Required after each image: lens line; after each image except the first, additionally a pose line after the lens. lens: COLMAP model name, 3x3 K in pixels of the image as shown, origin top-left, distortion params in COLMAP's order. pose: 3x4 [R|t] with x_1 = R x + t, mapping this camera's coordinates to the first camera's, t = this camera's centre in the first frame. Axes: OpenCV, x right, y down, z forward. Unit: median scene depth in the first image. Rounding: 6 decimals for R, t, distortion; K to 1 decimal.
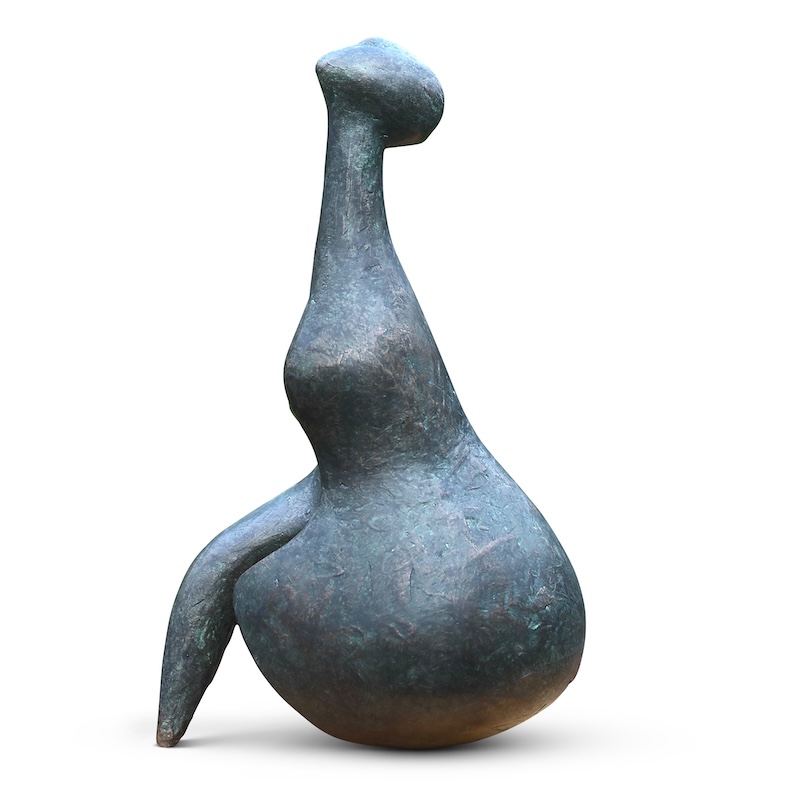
lens RADIAL K [[1710.2, 0, 398.7], [0, 1710.2, 396.5], [0, 0, 1]] dist [-0.053686, 0.000000]
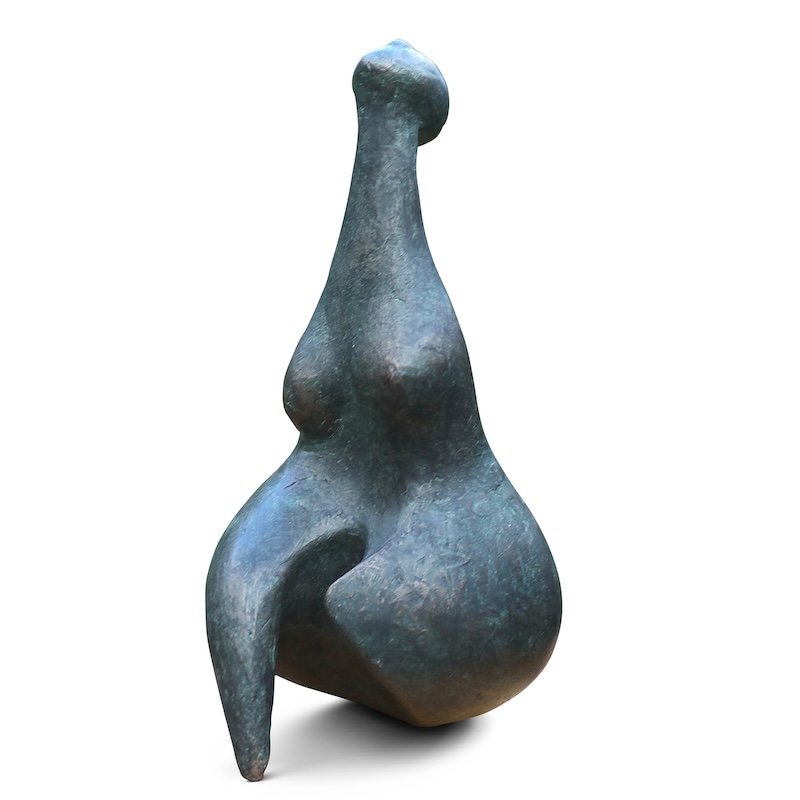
lens RADIAL K [[1710.2, 0, 400.6], [0, 1710.2, 405.0], [0, 0, 1]] dist [-0.053686, 0.000000]
pose [[0.646137, -0.076932, 0.759334, -0.831074], [0.057302, 0.996989, 0.052250, -0.047321], [-0.761067, 0.009751, 0.648600, 0.349817]]
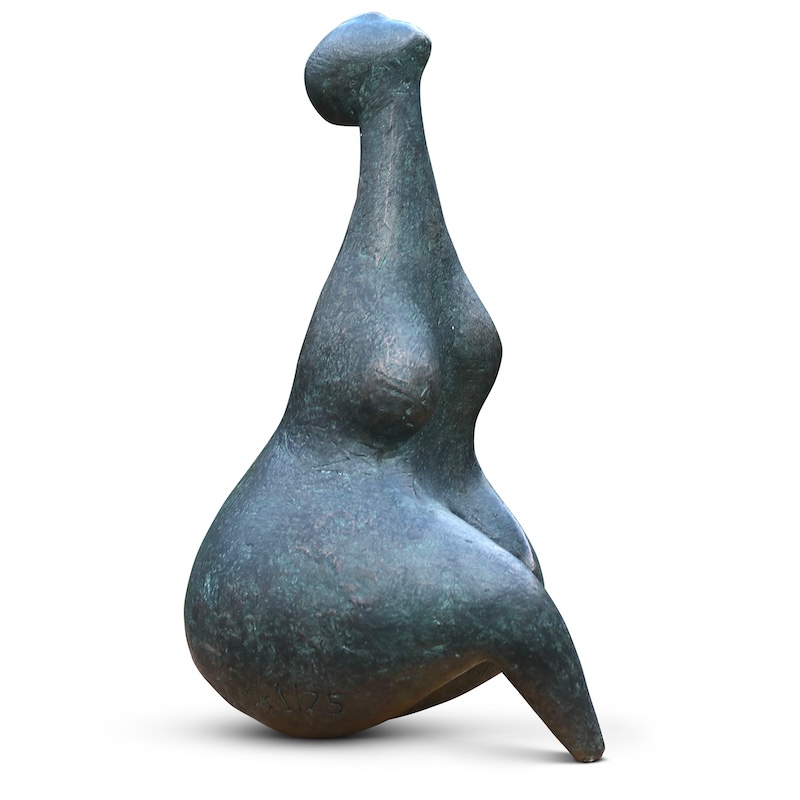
lens RADIAL K [[1710.2, 0, 398.8], [0, 1710.2, 404.7], [0, 0, 1]] dist [-0.053686, 0.000000]
pose [[-0.776663, -0.043347, 0.628423, -0.671152], [0.111867, 0.972280, 0.205321, -0.197157], [-0.619903, 0.229765, -0.750285, 1.831048]]
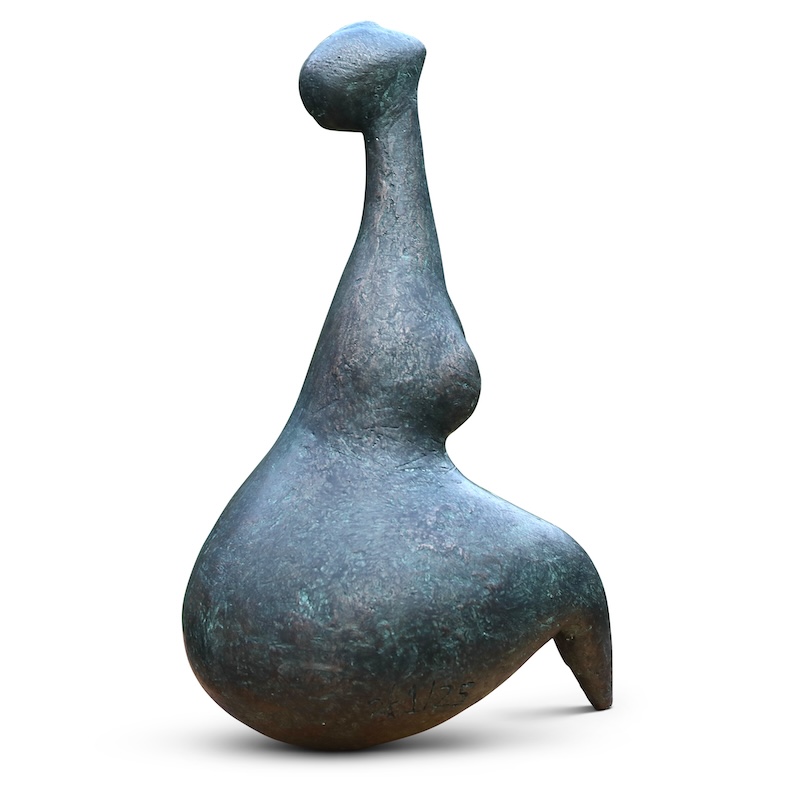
lens RADIAL K [[1710.2, 0, 397.9], [0, 1710.2, 392.8], [0, 0, 1]] dist [-0.053686, 0.000000]
pose [[-0.998288, 0.055711, -0.017804, 0.011775], [0.050324, 0.973313, 0.223895, -0.228756], [0.029803, 0.222616, -0.974451, 2.087838]]
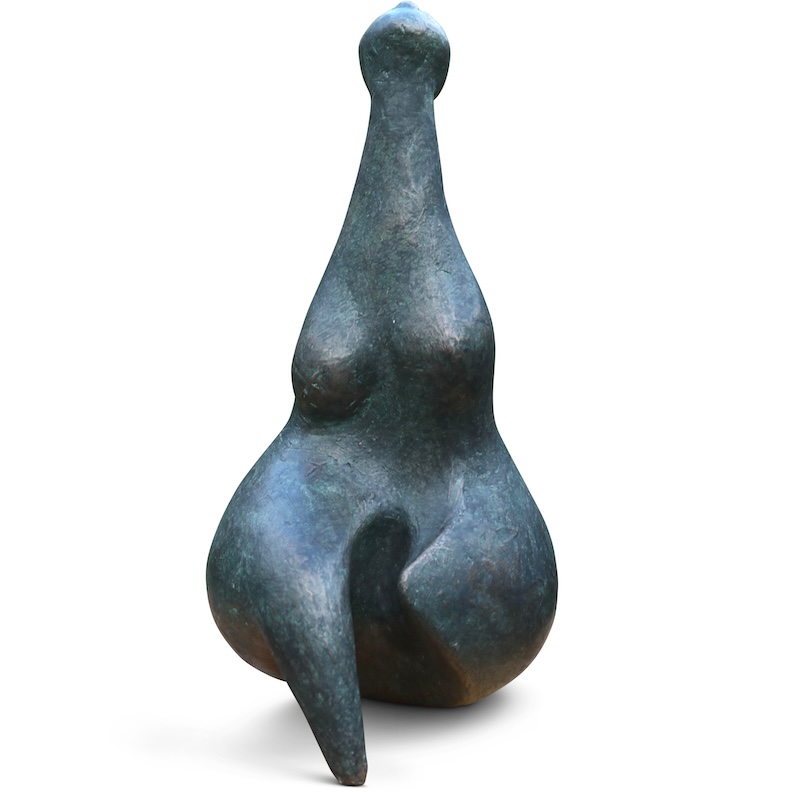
lens RADIAL K [[1710.2, 0, 397.4], [0, 1710.2, 415.3], [0, 0, 1]] dist [-0.053686, 0.000000]
pose [[0.243089, -0.126780, 0.961683, -1.022336], [0.081206, 0.990601, 0.110065, -0.085650], [-0.966599, 0.051338, 0.251099, 0.794596]]
